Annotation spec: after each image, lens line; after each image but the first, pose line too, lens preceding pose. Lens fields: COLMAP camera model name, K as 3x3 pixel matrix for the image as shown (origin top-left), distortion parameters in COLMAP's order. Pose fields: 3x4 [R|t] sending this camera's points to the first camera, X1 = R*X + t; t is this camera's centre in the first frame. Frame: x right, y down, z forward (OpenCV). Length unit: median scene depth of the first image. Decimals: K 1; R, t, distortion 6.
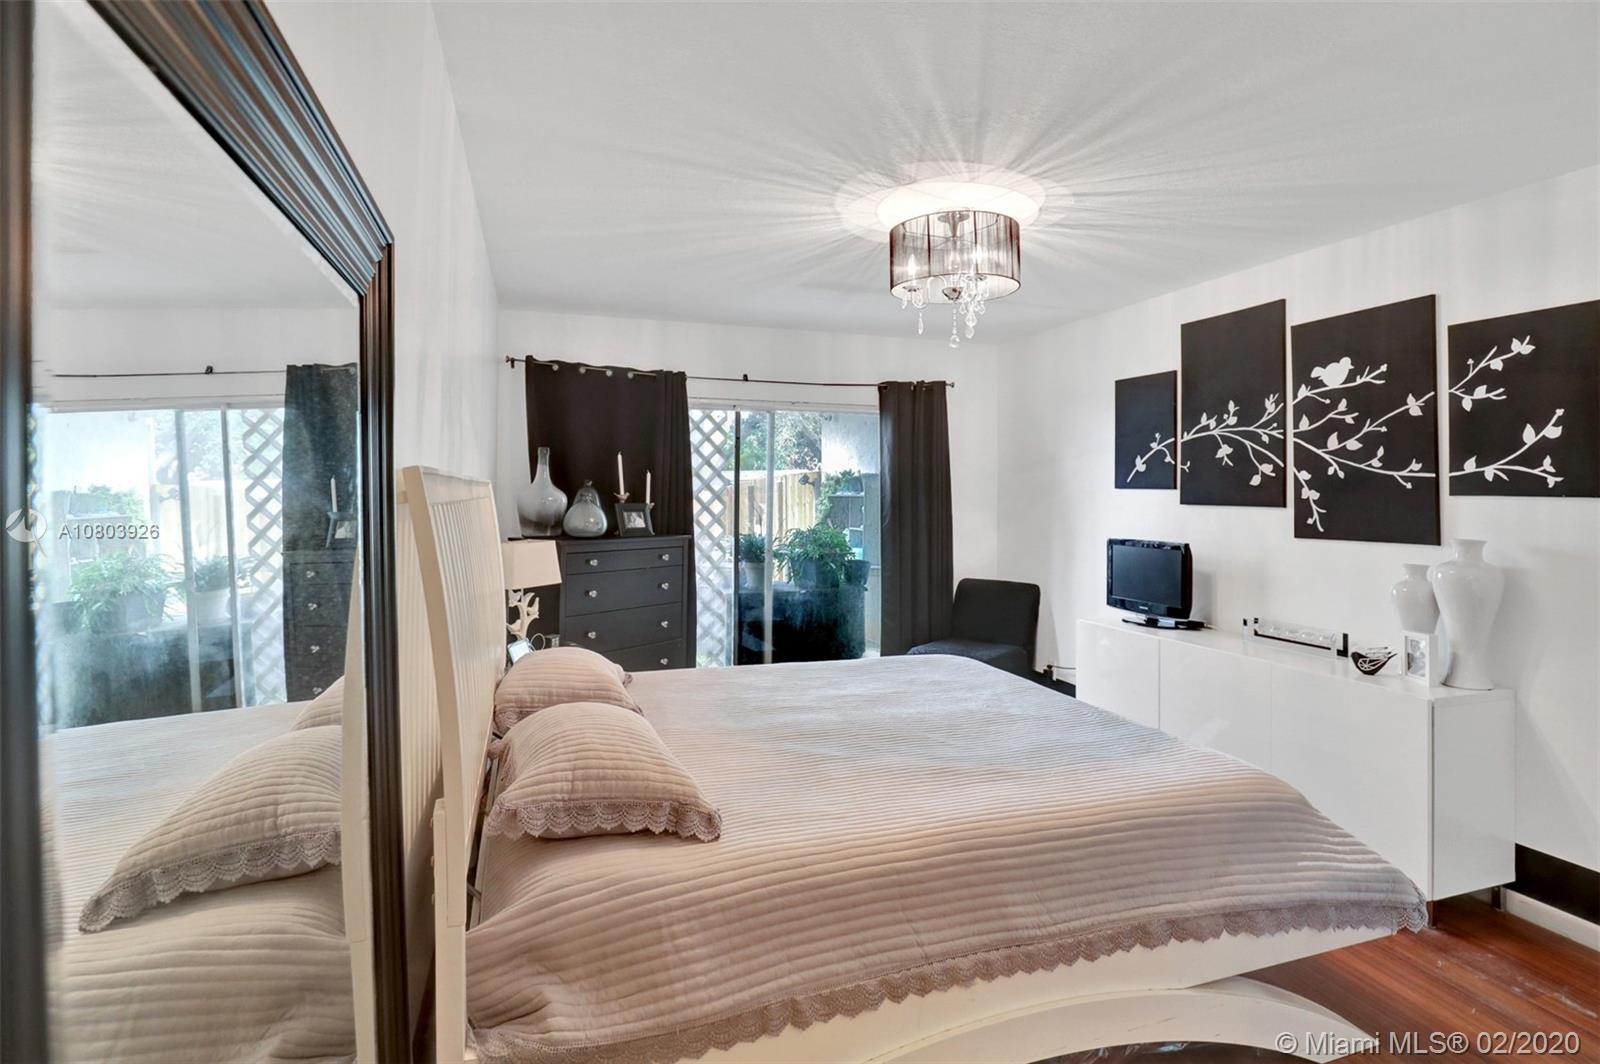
lens RADIAL K [[809.4, 0, 800.9], [0, 809.4, 510.6], [0, 0, 1]] dist [-0.029466, 0.000028]
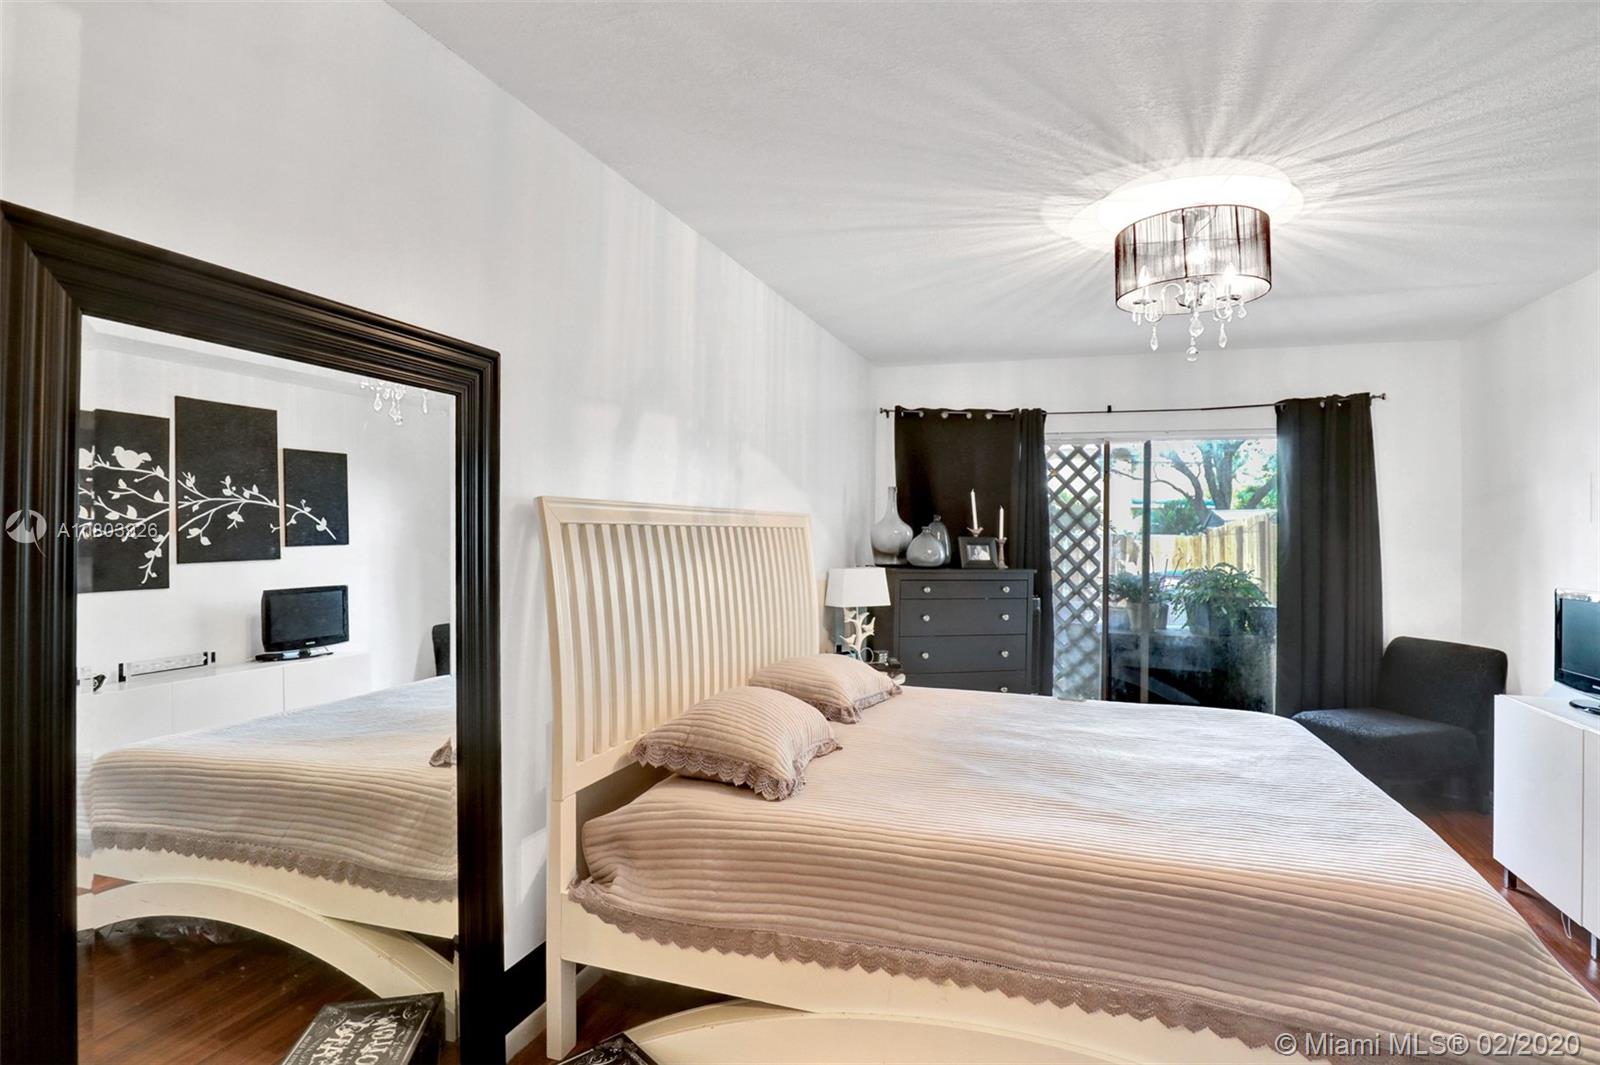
lens RADIAL K [[806.2, 0, 806.1], [0, 806.2, 554.3], [0, 0, 1]] dist [-0.029016, 0.000732]
pose [[0.800965, 0.020553, -0.598358, 0.413811], [-0.019849, 0.999773, 0.007772, 0.016724], [0.598381, 0.005652, 0.801191, 0.033041]]
